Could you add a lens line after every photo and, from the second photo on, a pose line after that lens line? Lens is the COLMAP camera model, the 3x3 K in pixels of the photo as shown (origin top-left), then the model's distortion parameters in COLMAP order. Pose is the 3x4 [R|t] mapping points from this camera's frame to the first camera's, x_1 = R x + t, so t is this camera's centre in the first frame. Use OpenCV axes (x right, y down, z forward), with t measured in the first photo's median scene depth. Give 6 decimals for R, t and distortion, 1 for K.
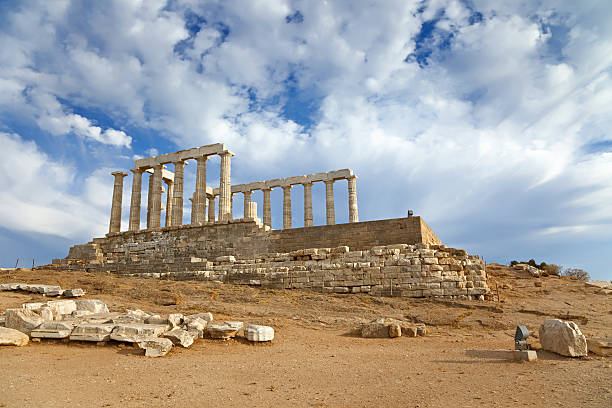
lens RADIAL K [[428.9, 0, 307.9], [0, 428.9, 203.5], [0, 0, 1]] dist [-0.115110, 0.072158]
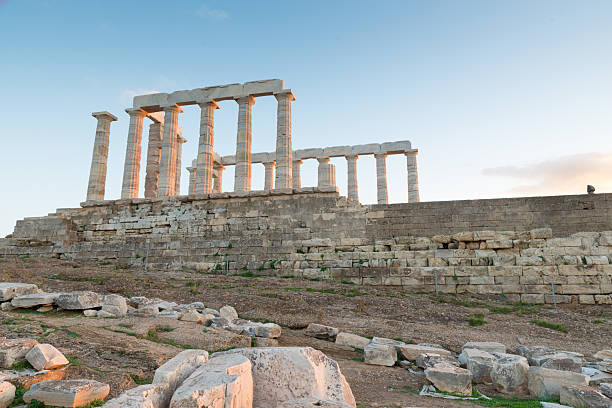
lens RADIAL K [[412.5, 0, 308.6], [0, 412.5, 206.6], [0, 0, 1]] dist [0.009257, 0.001185]
pose [[0.985416, 0.056452, 0.160528, -0.307496], [-0.058177, 0.998288, 0.006067, 0.072211], [-0.159910, -0.015317, 0.987013, 0.394619]]
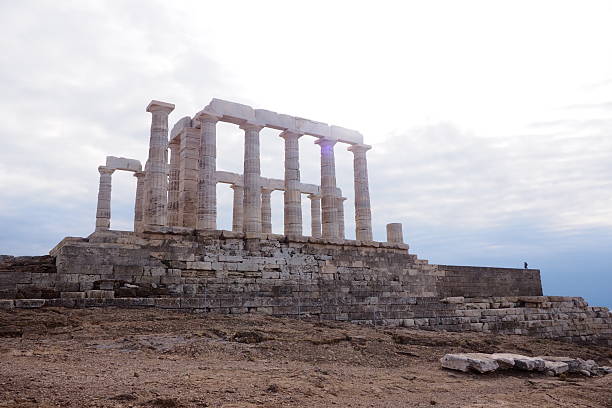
lens RADIAL K [[481.4, 0, 294.6], [0, 481.4, 204.0], [0, 0, 1]] dist [-0.007016, 0.003763]
pose [[0.572471, 0.188635, 0.797931, -1.089605], [-0.175494, 0.978812, -0.105489, 0.101296], [-0.800924, -0.079643, 0.593446, 0.724611]]
